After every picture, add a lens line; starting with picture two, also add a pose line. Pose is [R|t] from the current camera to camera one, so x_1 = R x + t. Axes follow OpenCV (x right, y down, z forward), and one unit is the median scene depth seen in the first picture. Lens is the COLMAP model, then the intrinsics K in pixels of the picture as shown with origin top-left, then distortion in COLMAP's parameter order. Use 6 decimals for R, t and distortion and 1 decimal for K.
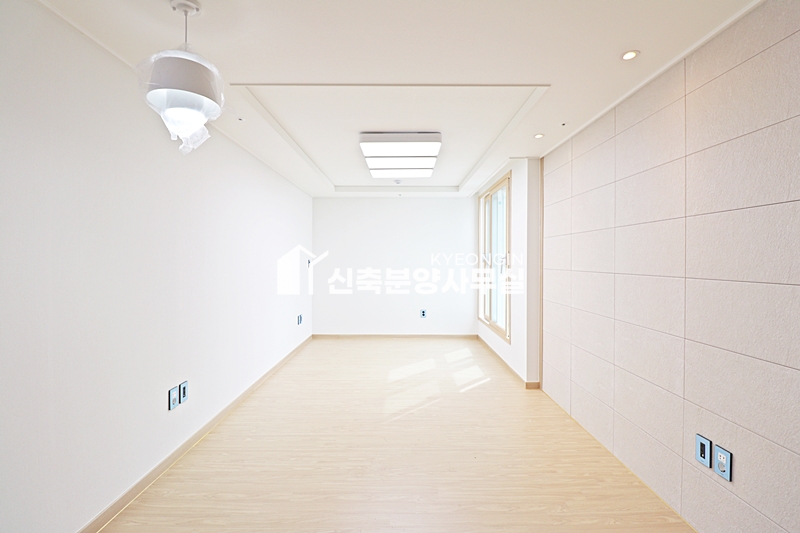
lens RADIAL K [[368.2, 0, 399.4], [0, 368.2, 261.2], [0, 0, 1]] dist [-0.000714, -0.015277]
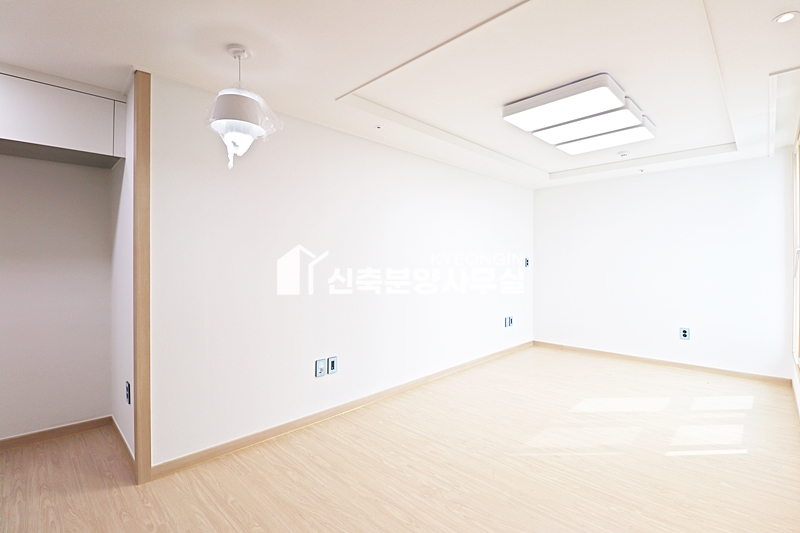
lens RADIAL K [[371.4, 0, 401.2], [0, 371.4, 263.1], [0, 0, 1]] dist [-0.000639, -0.014204]
pose [[0.711832, 0.002964, -0.702344, 0.418649], [-0.003134, 0.999995, 0.001044, 0.019944], [0.702343, 0.001458, 0.711837, 0.286161]]
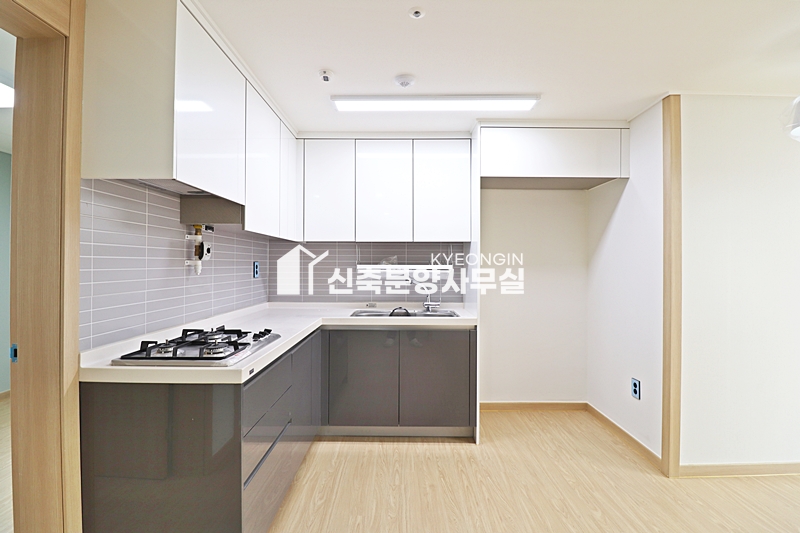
lens RADIAL K [[374.7, 0, 398.1], [0, 374.7, 261.9], [0, 0, 1]] dist [-0.000247, -0.011998]
pose [[-0.001498, -0.005154, -0.999986, 0.324964], [-0.007097, 0.999962, -0.005143, 0.005433], [0.999974, 0.007089, -0.001534, -0.200268]]
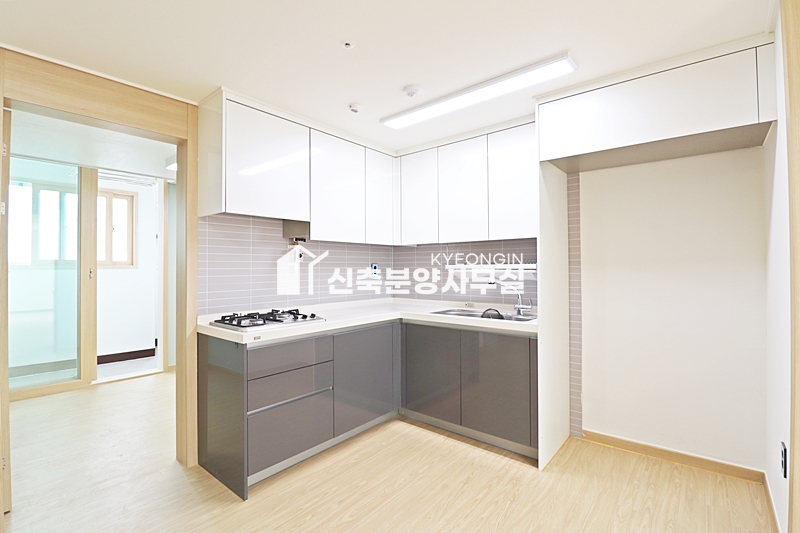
lens RADIAL K [[371.4, 0, 401.2], [0, 371.4, 263.1], [0, 0, 1]] dist [-0.000639, -0.014204]
pose [[-0.638953, -0.005005, -0.769230, 0.180715], [0.003725, 0.999947, -0.009600, 0.014162], [0.769237, -0.008999, -0.638900, 0.356815]]
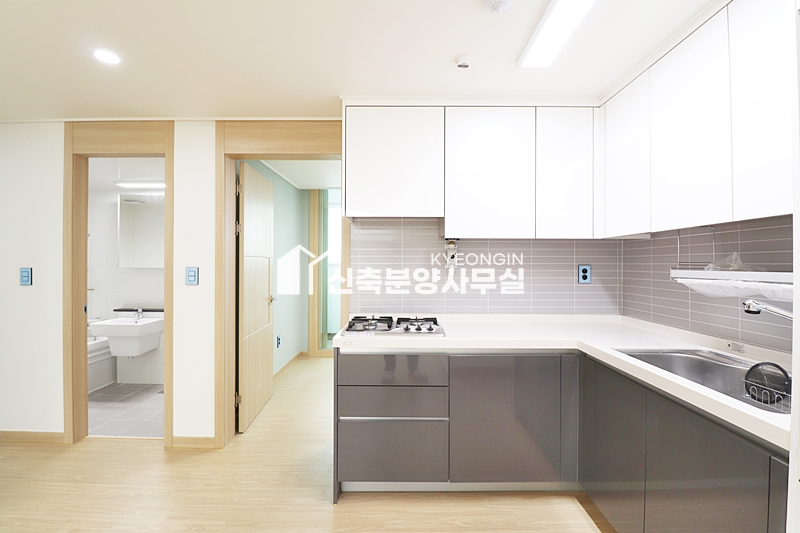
lens RADIAL K [[358.6, 0, 400.0], [0, 358.6, 266.5], [0, 0, 1]] dist [-0.000005, -0.013380]
pose [[-0.999979, -0.006133, -0.002172, -0.364189], [-0.006131, 0.999981, -0.000880, 0.007147], [0.002178, -0.000867, -0.999997, 0.353302]]
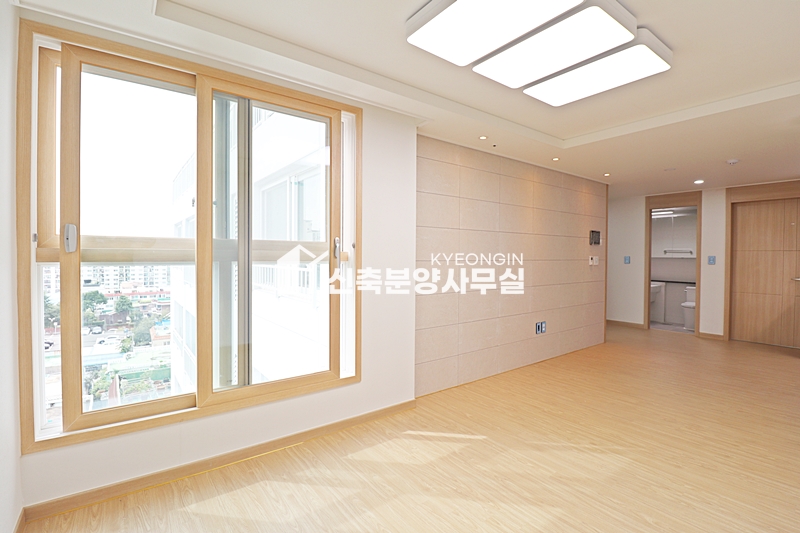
lens RADIAL K [[372.6, 0, 400.3], [0, 372.6, 258.0], [0, 0, 1]] dist [-0.000135, -0.015414]
pose [[-0.605516, -0.010867, 0.795759, -0.433427], [-0.004656, 0.999938, 0.010112, 0.007560], [-0.795820, 0.002418, -0.605529, 2.256230]]
